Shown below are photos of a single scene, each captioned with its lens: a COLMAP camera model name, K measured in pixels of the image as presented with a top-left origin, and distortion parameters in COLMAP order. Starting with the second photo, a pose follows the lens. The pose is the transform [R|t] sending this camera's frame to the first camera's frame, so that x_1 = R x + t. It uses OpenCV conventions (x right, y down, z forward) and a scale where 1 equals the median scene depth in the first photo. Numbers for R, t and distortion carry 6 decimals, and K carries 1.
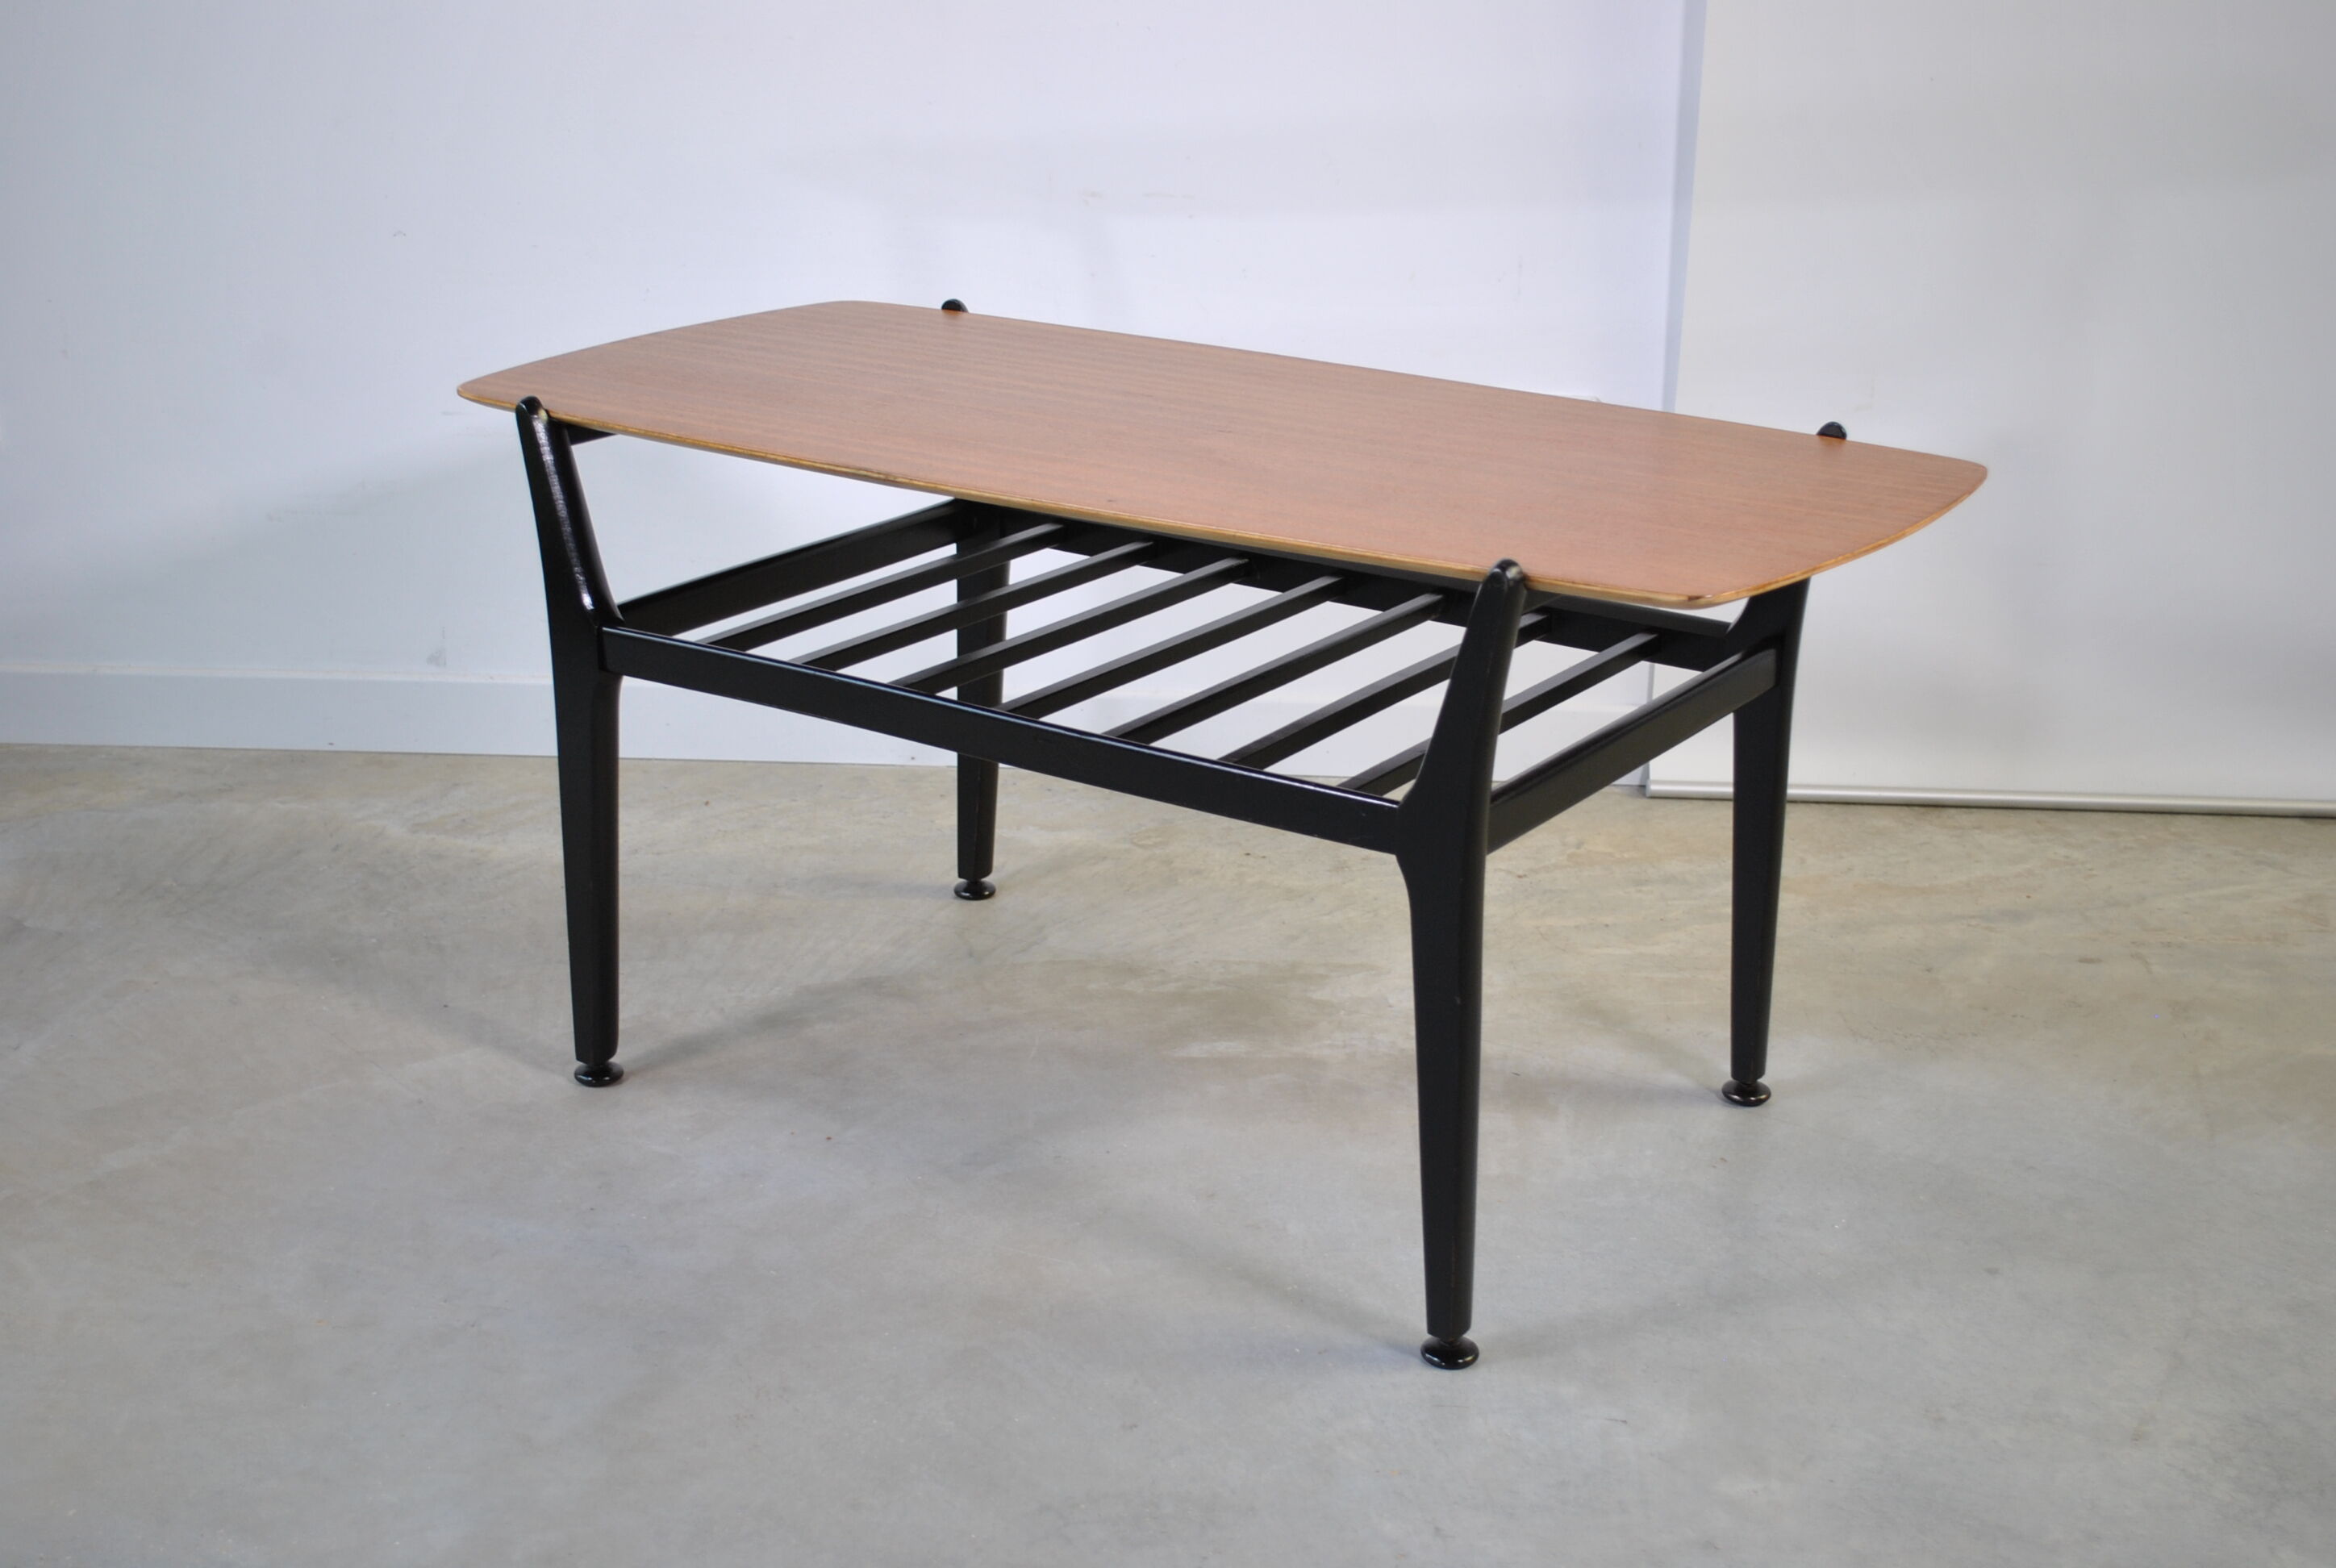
lens RADIAL K [[3084.0, 0, 1166.5], [0, 3084.0, 781.4], [0, 0, 1]] dist [-0.033914, 0.000000]
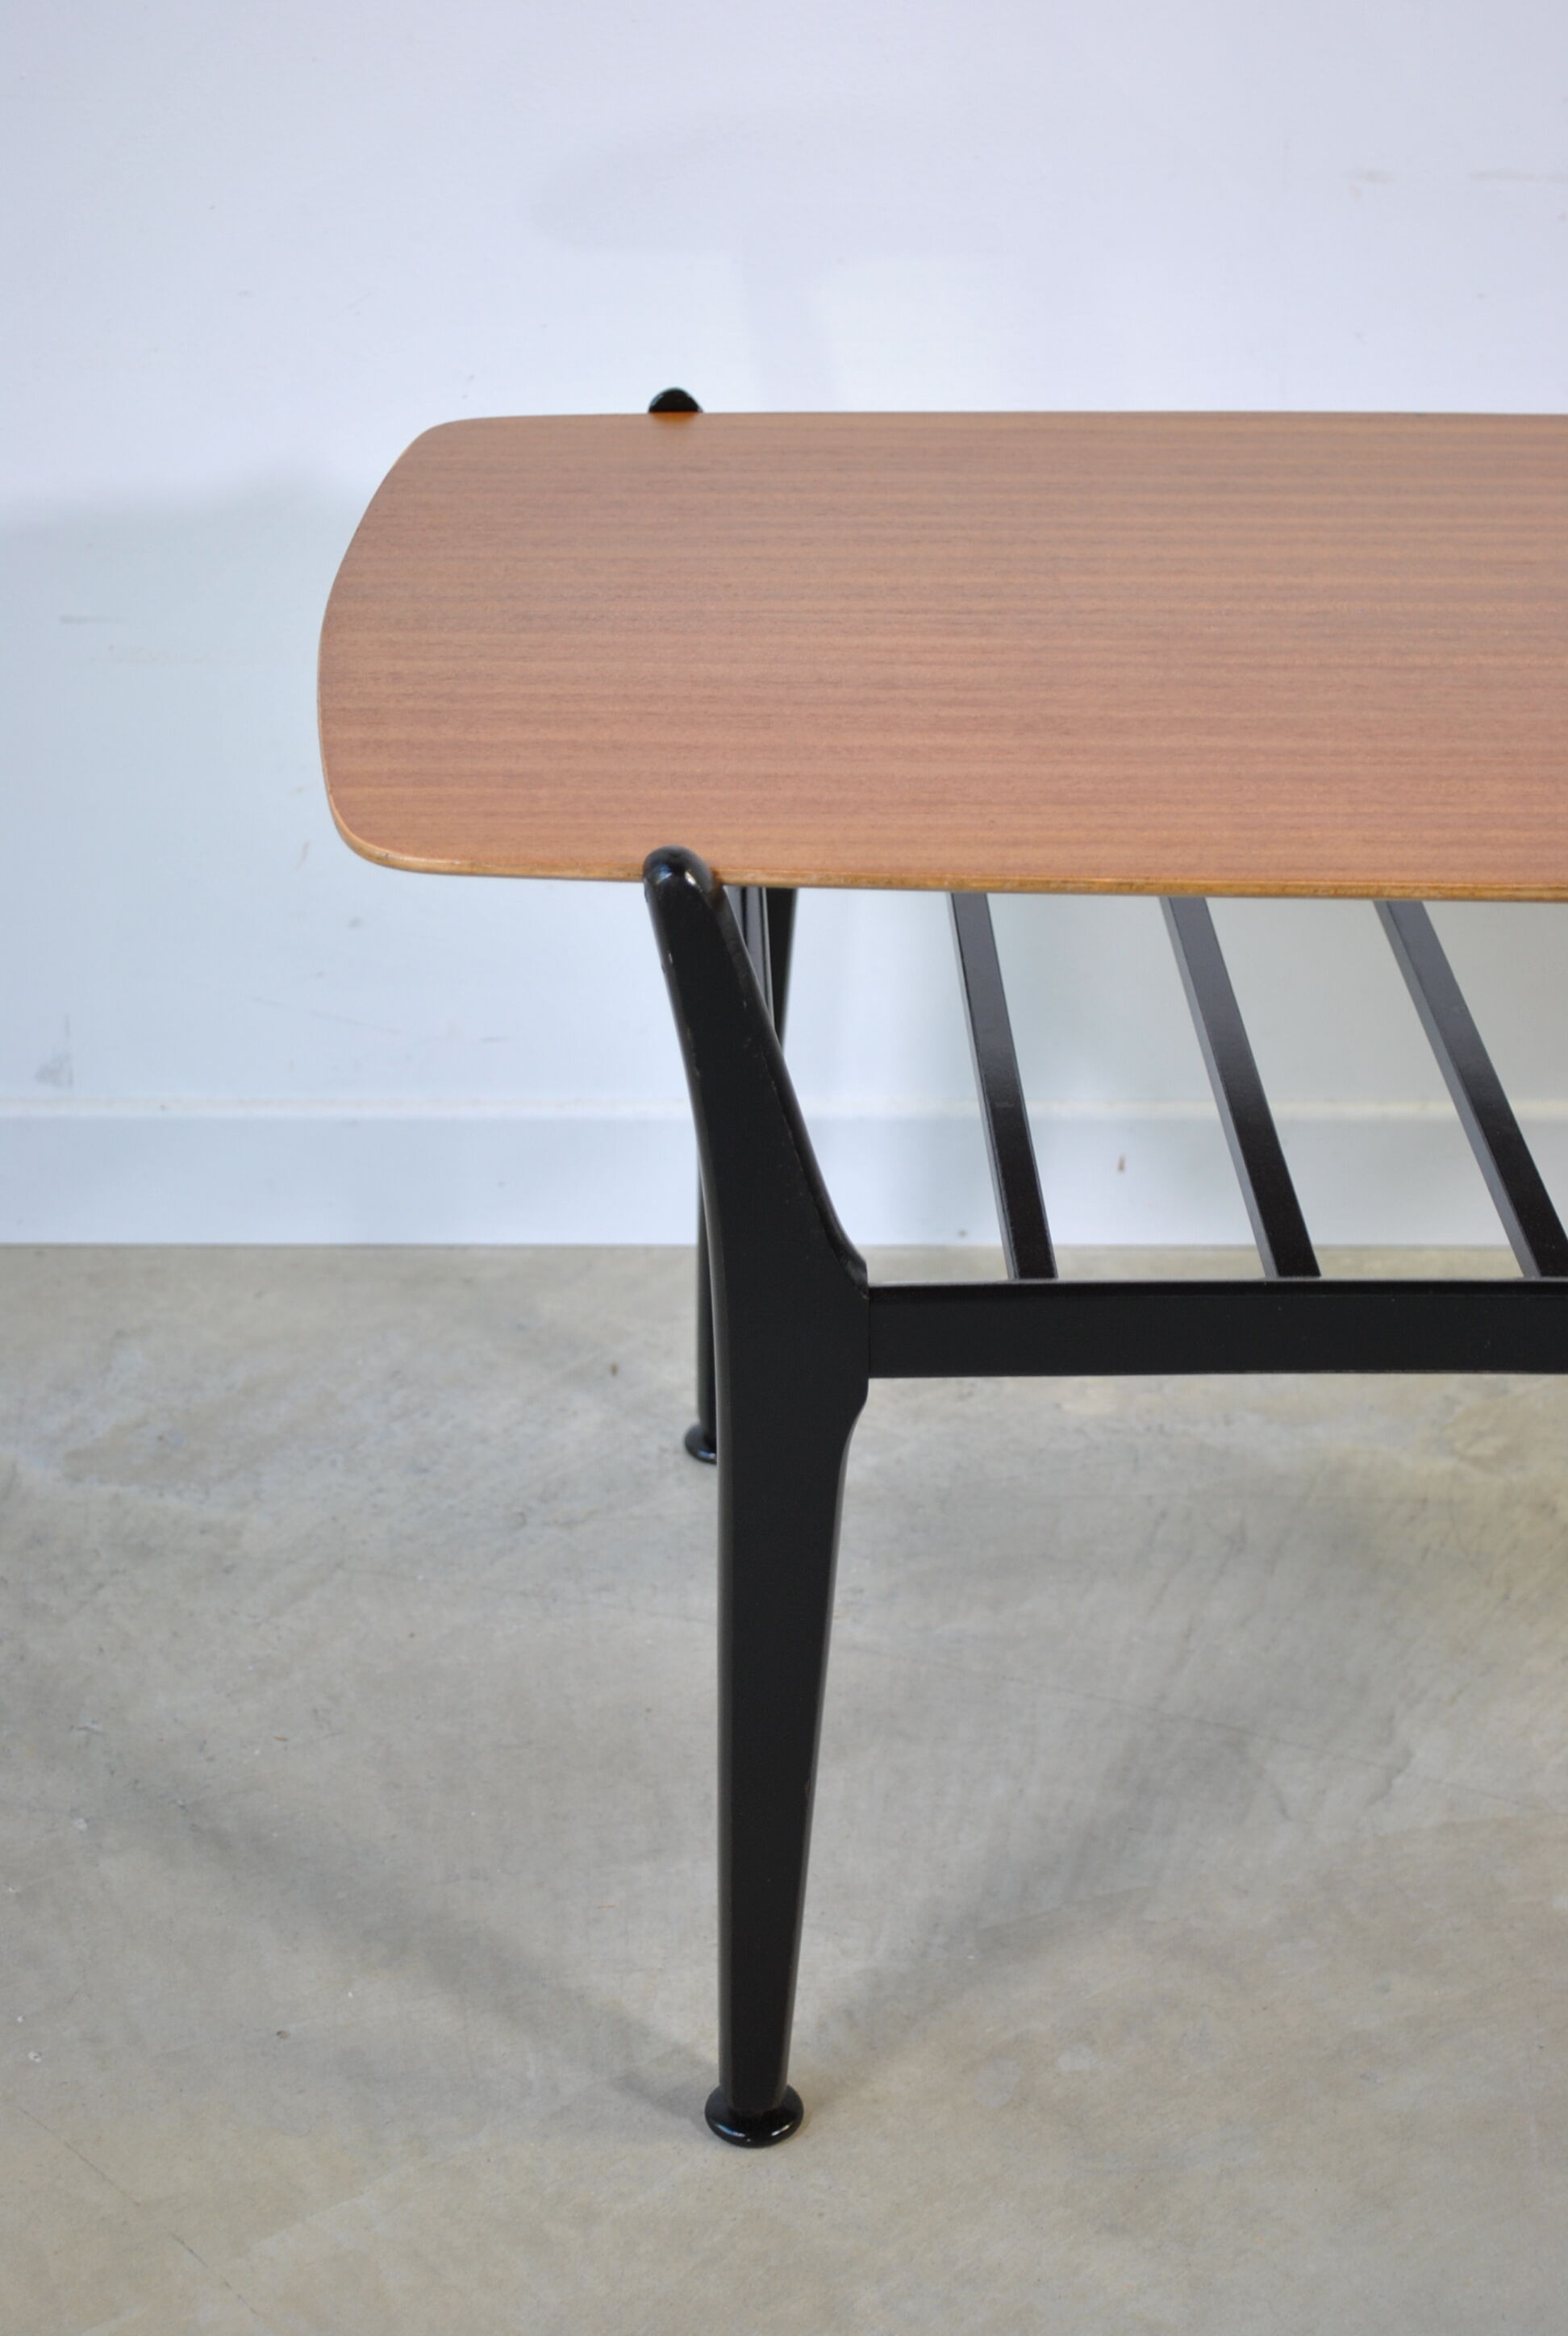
lens RADIAL K [[3978.4, 0, 759.2], [0, 3978.4, 1176.0], [0, 0, 1]] dist [0.010424, 0.000000]
pose [[0.998598, -0.027674, 0.045114, -0.191678], [0.020249, 0.987322, 0.157435, -0.163938], [-0.048899, -0.156301, 0.986498, 0.417172]]
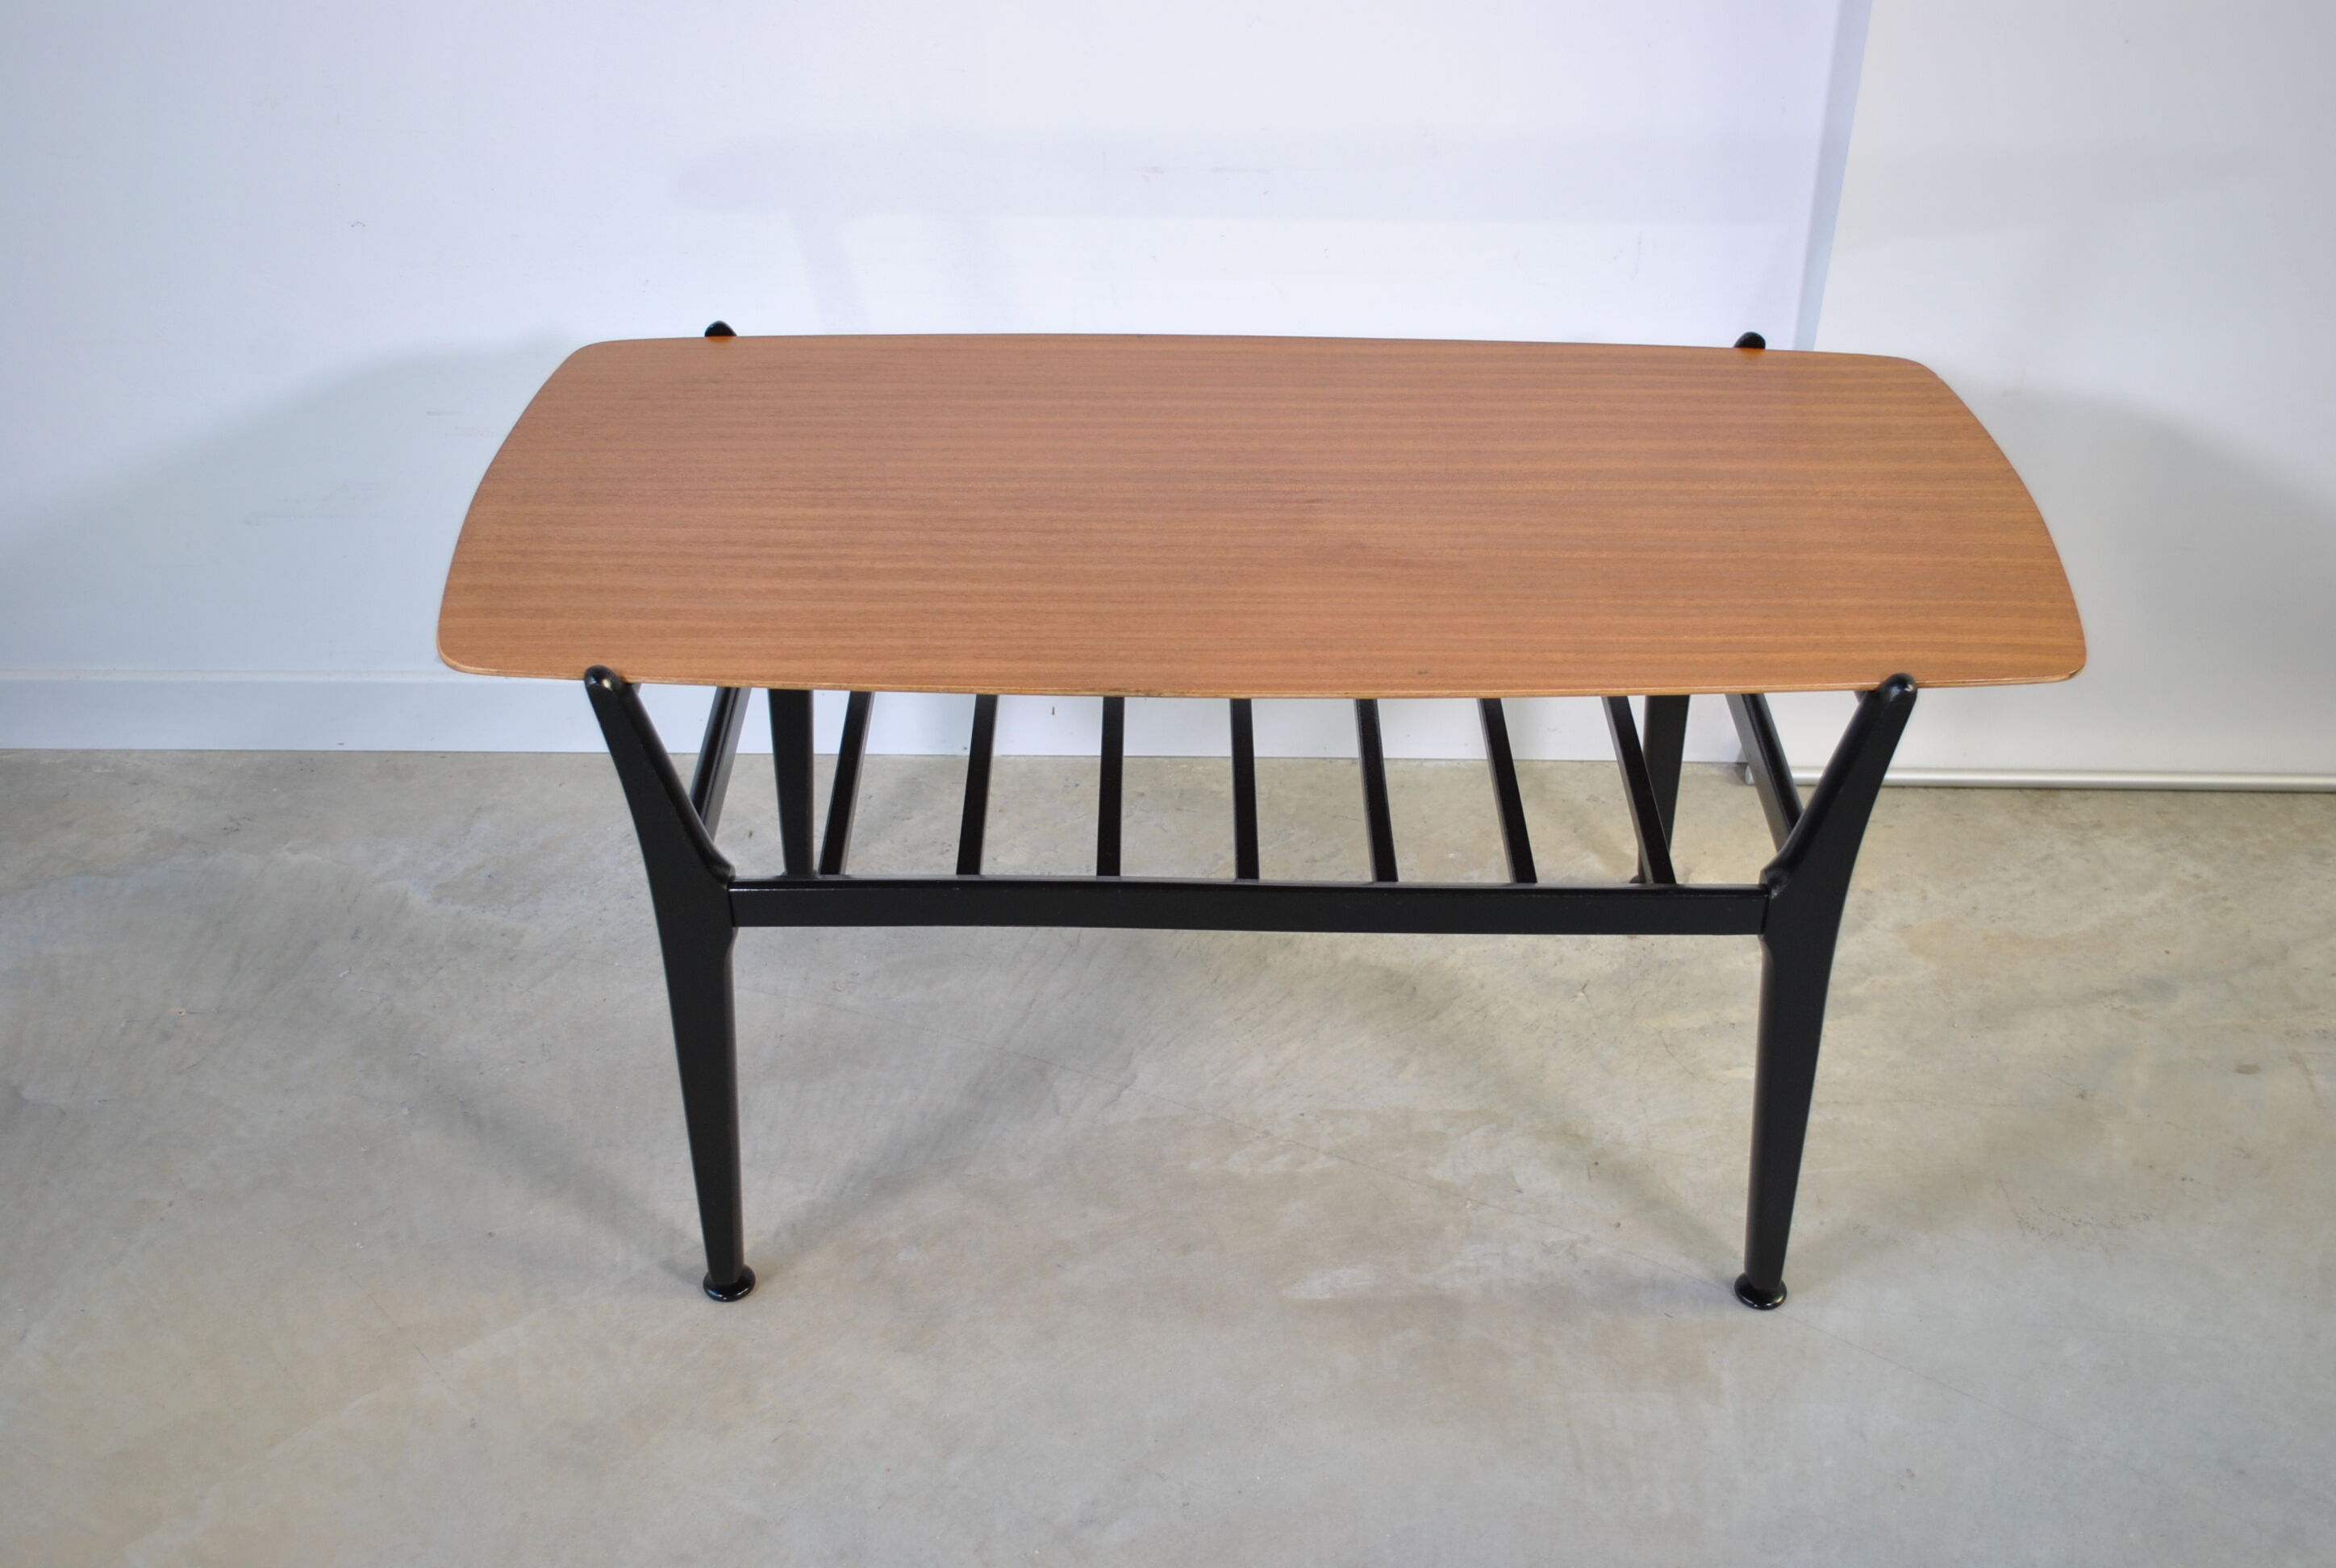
lens RADIAL K [[2602.1, 0, 1174.9], [0, 2602.1, 775.9], [0, 0, 1]] dist [-0.052154, 0.000000]
pose [[0.999437, -0.025346, 0.021967, -0.046791], [0.018595, 0.963795, 0.265996, -0.269527], [-0.027914, -0.265438, 0.963724, 0.303158]]
